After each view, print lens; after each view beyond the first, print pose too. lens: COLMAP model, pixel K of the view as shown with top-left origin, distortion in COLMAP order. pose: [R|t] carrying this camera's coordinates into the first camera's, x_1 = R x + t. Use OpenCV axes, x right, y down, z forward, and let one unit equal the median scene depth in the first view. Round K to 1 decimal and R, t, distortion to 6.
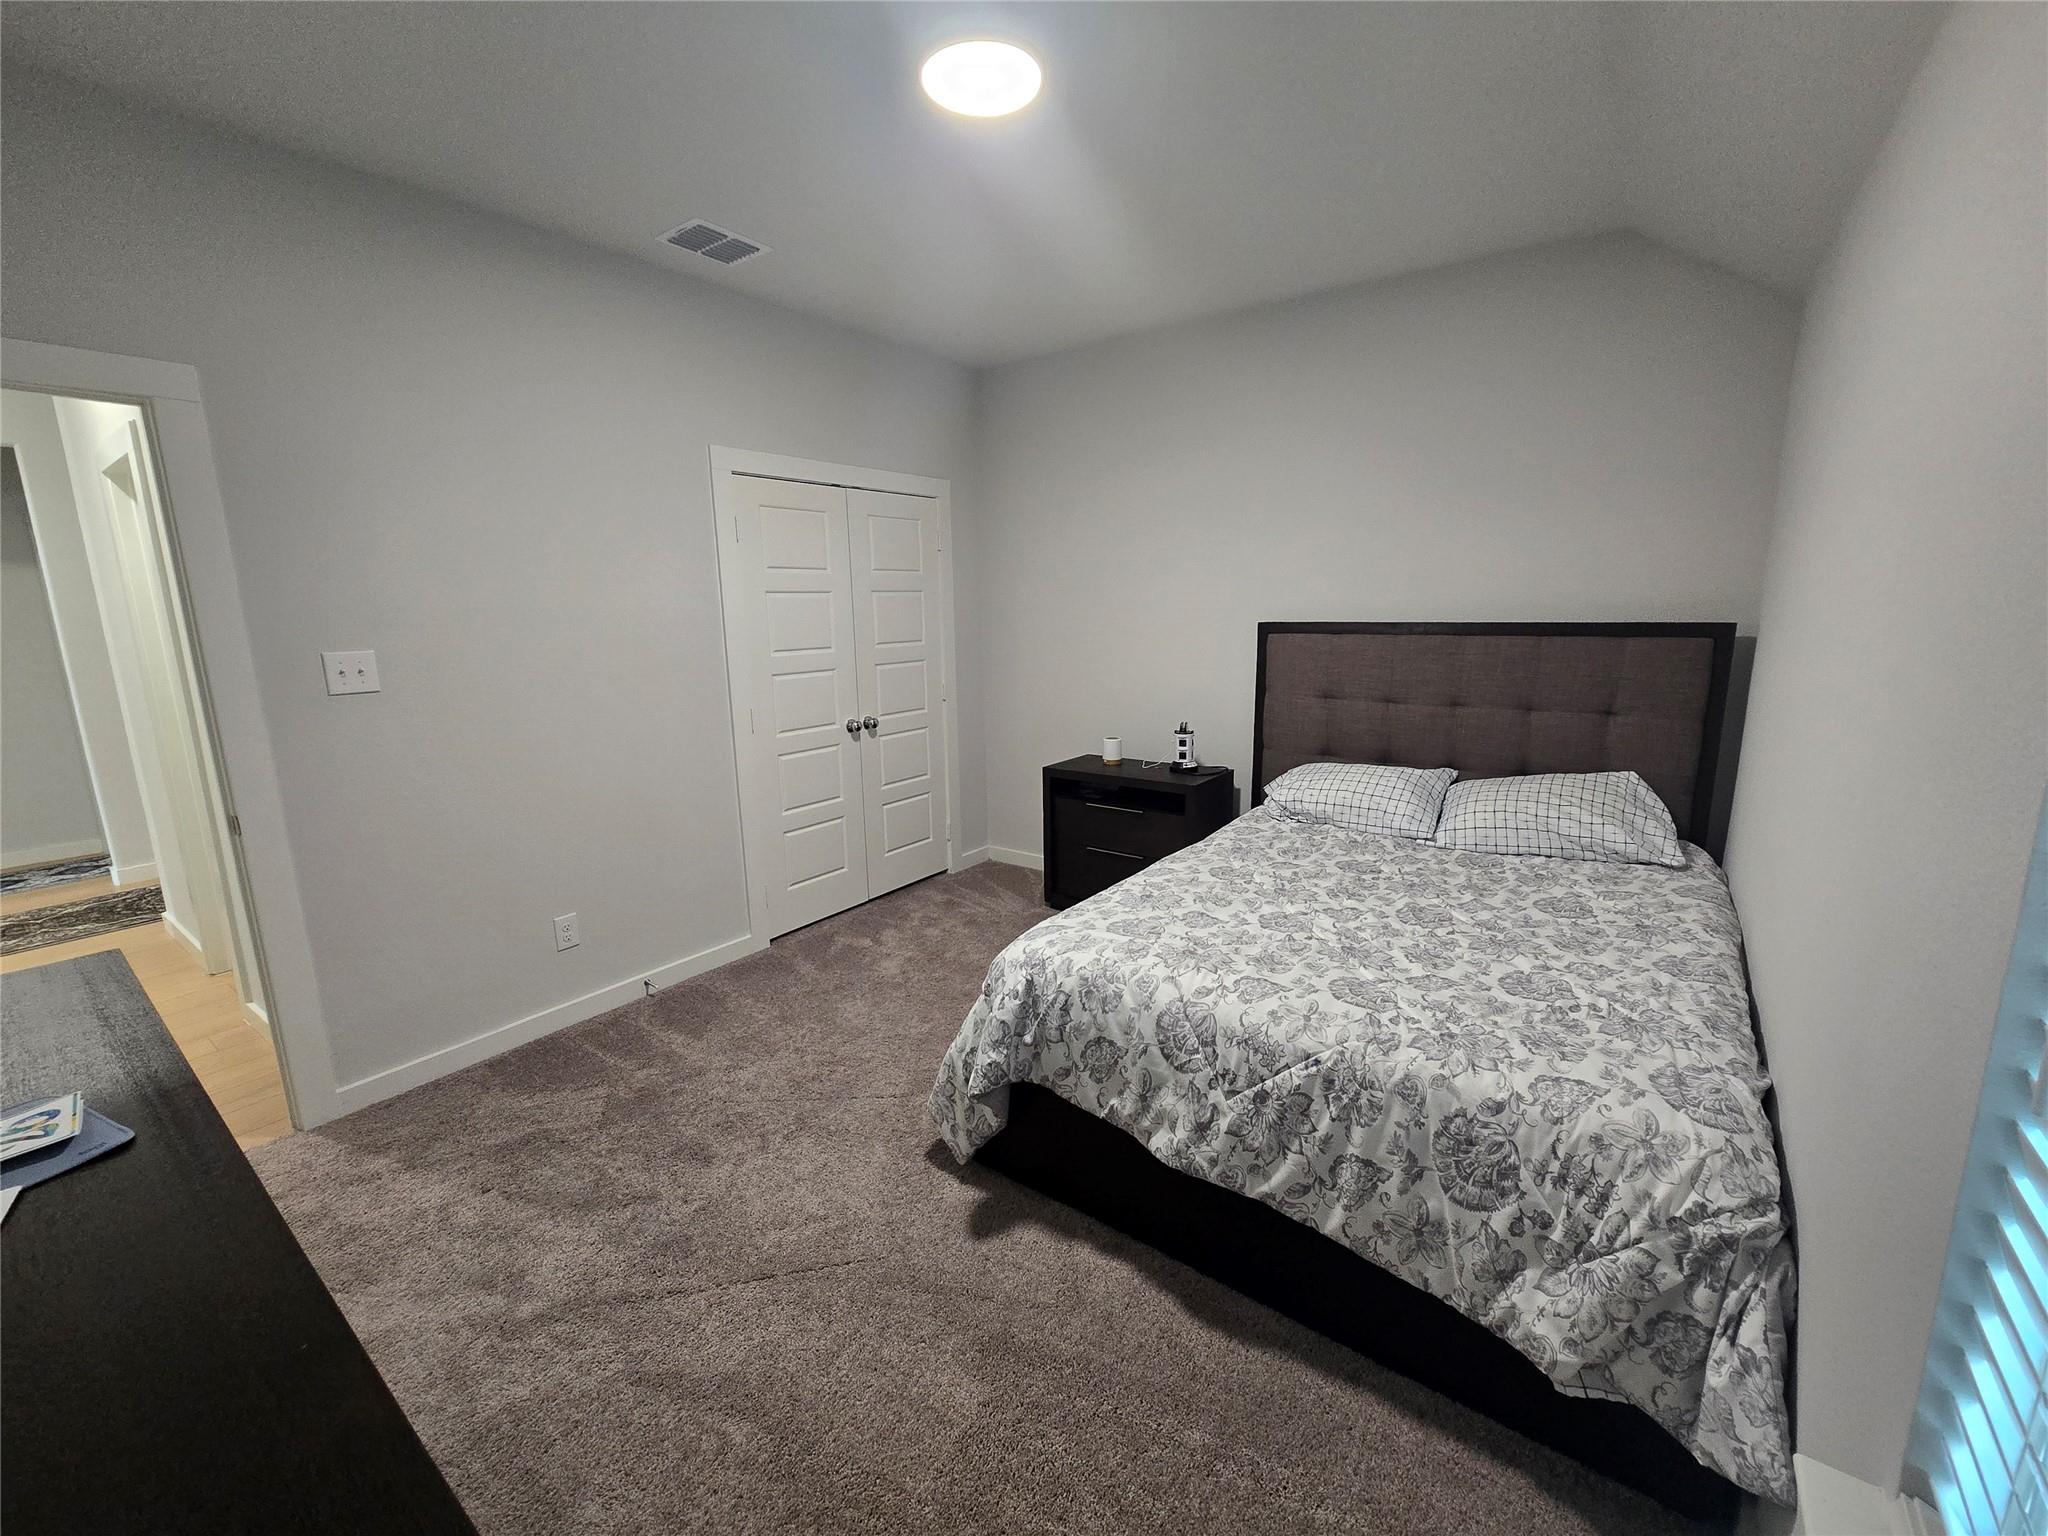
lens RADIAL K [[839.6, 0, 1022.0], [0, 839.6, 767.0], [0, 0, 1]] dist [-0.004023, 0.000905]
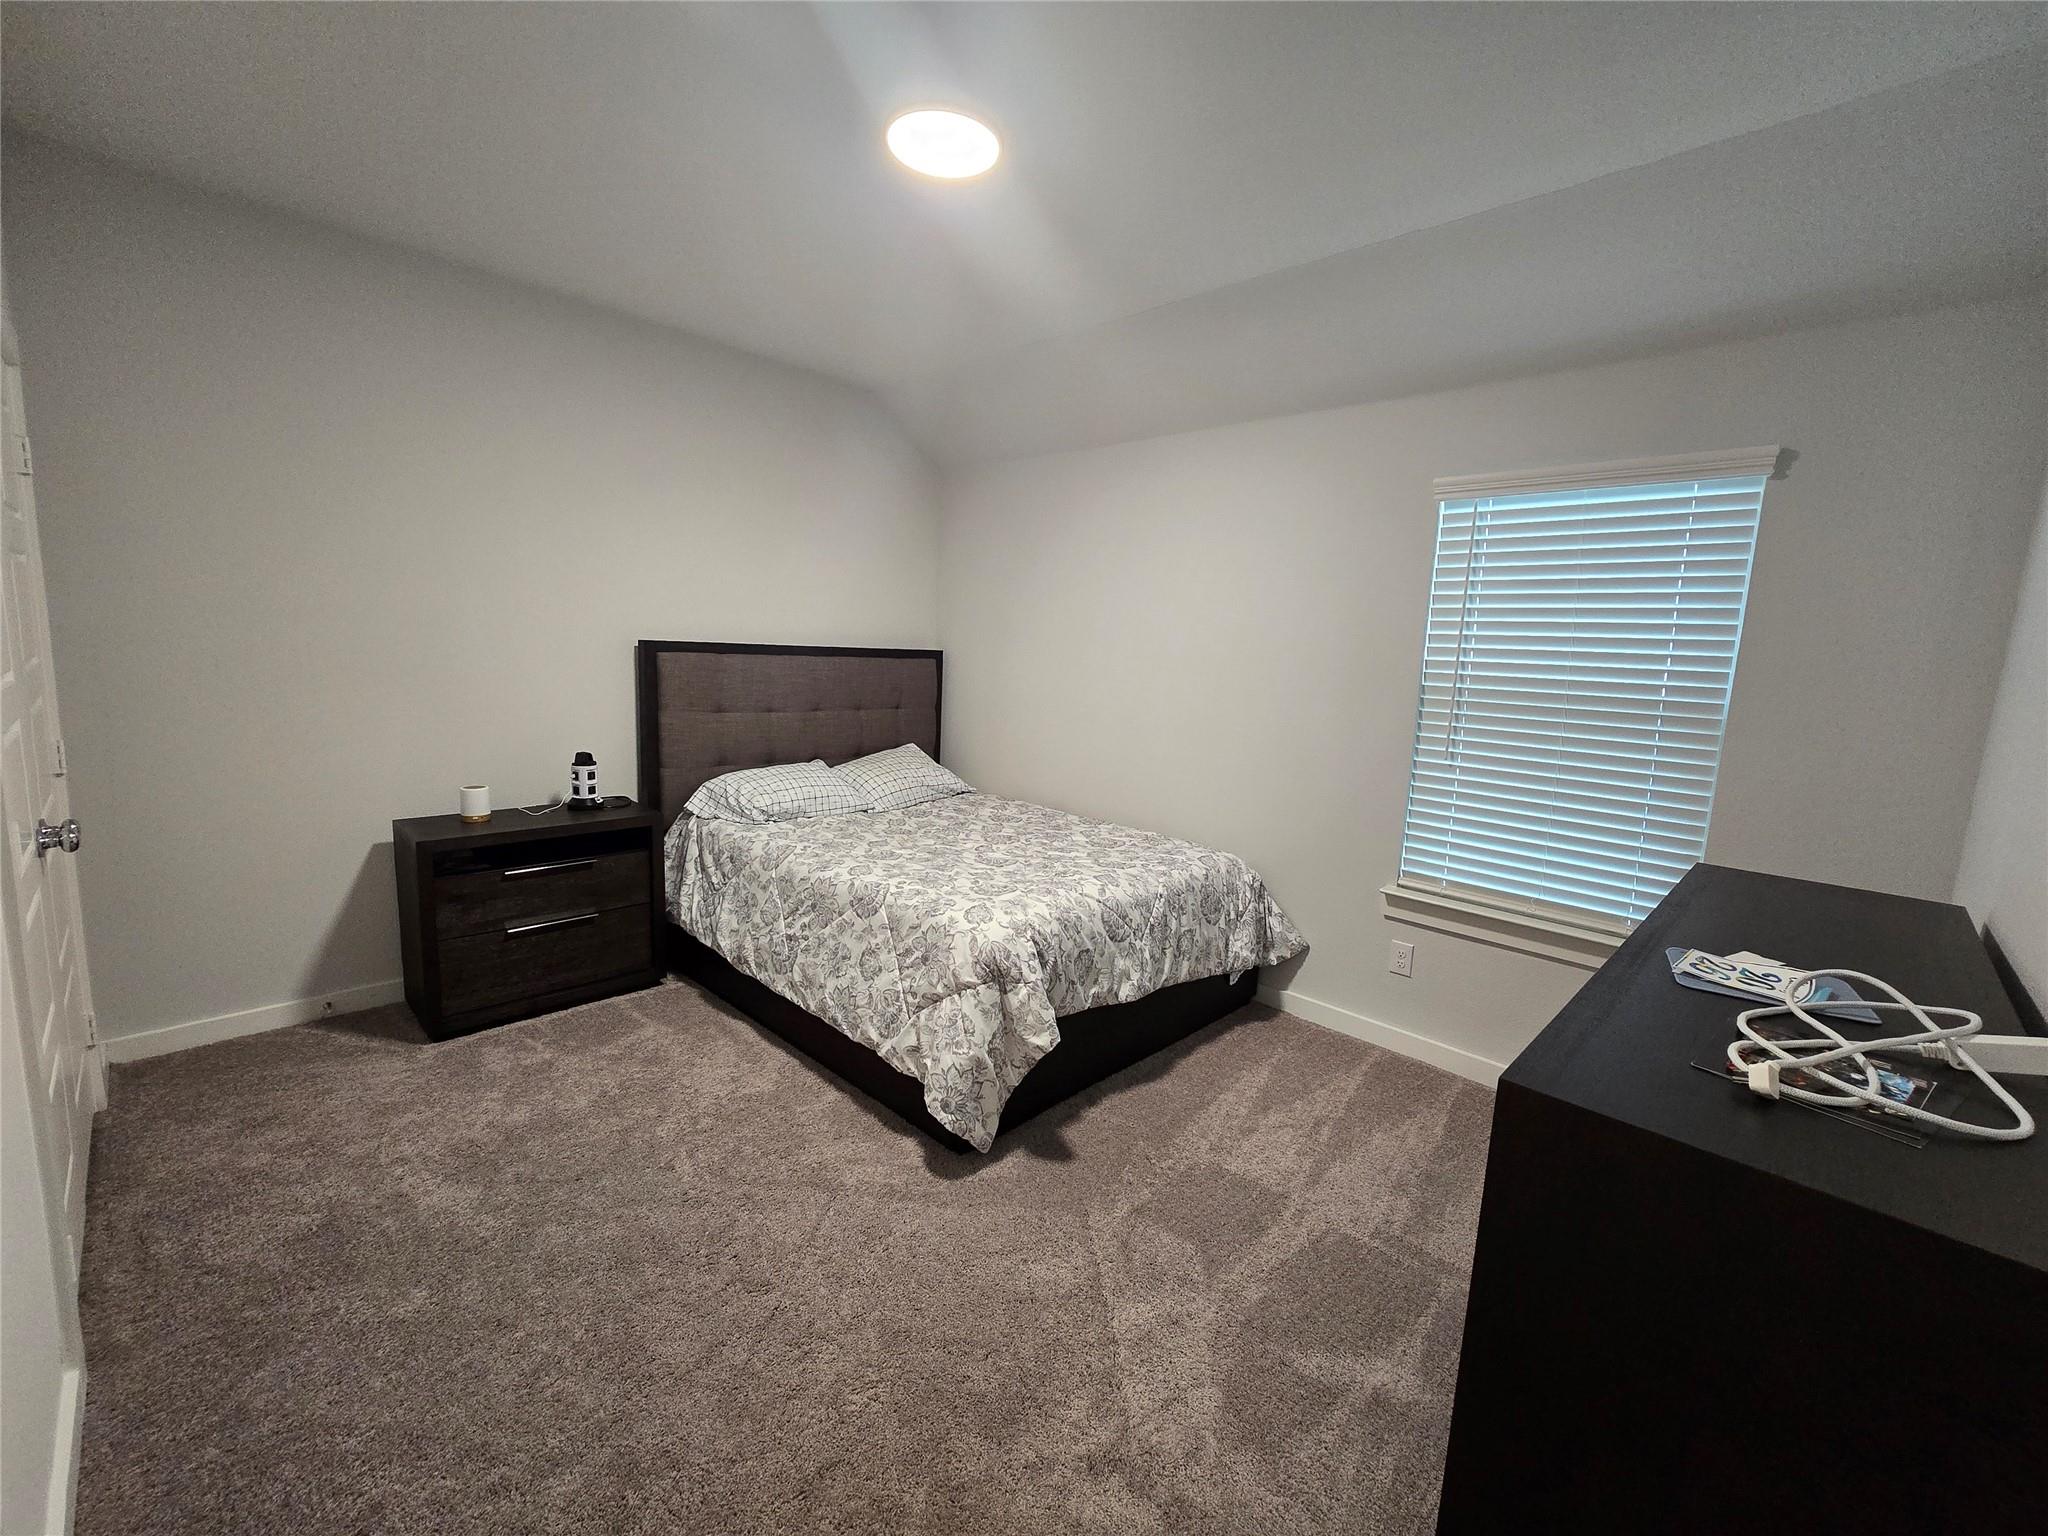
lens RADIAL K [[839.6, 0, 1024.3], [0, 839.6, 769.1], [0, 0, 1]] dist [-0.004023, 0.000905]
pose [[0.120524, -0.120361, 0.985387, -1.301113], [0.142452, 0.984446, 0.102822, -0.129273], [-0.982436, 0.127978, 0.135795, 0.925267]]
